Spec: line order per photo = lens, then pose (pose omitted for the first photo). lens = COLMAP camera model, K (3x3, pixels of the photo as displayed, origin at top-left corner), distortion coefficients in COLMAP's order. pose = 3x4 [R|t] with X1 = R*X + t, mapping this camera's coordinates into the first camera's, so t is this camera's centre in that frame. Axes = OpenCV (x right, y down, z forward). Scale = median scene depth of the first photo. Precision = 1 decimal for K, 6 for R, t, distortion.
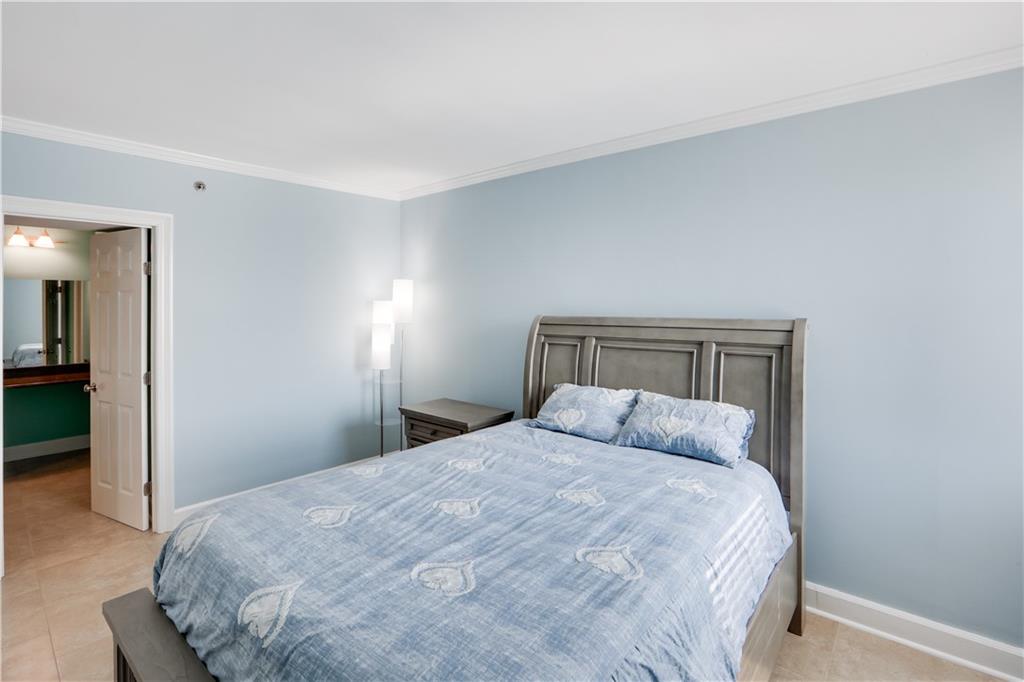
lens RADIAL K [[486.0, 0, 515.9], [0, 486.0, 313.5], [0, 0, 1]] dist [-0.030626, 0.003041]
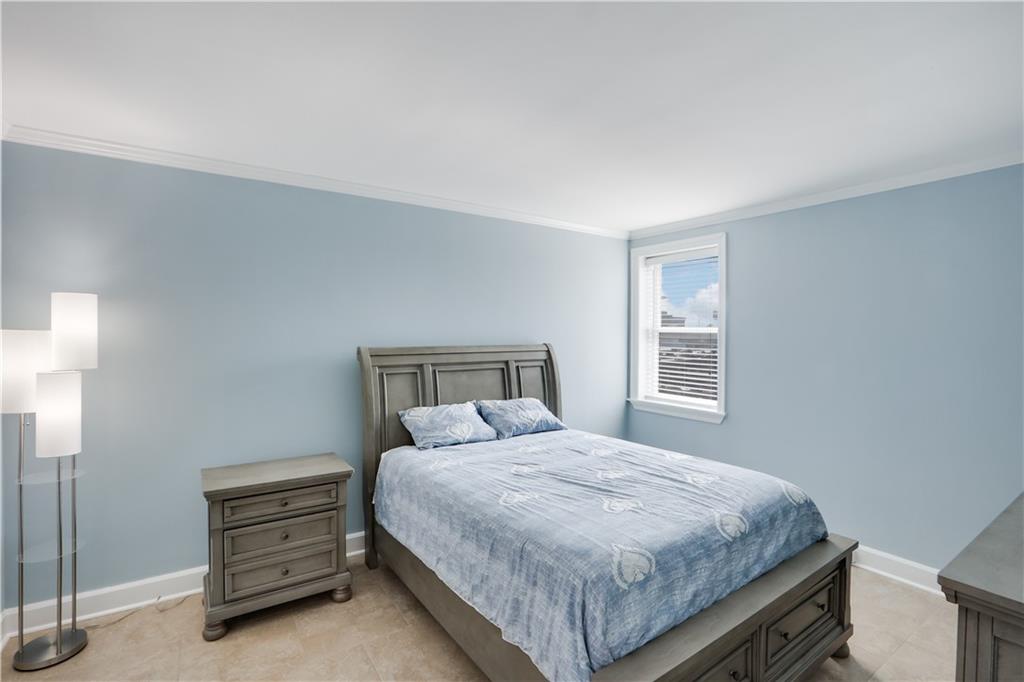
lens RADIAL K [[485.9, 0, 511.4], [0, 485.9, 333.5], [0, 0, 1]] dist [-0.037192, 0.008205]
pose [[0.260172, -0.003129, 0.965557, -0.976657], [0.011611, 0.999933, 0.000112, -0.024406], [-0.965492, 0.011182, 0.260191, 0.537926]]
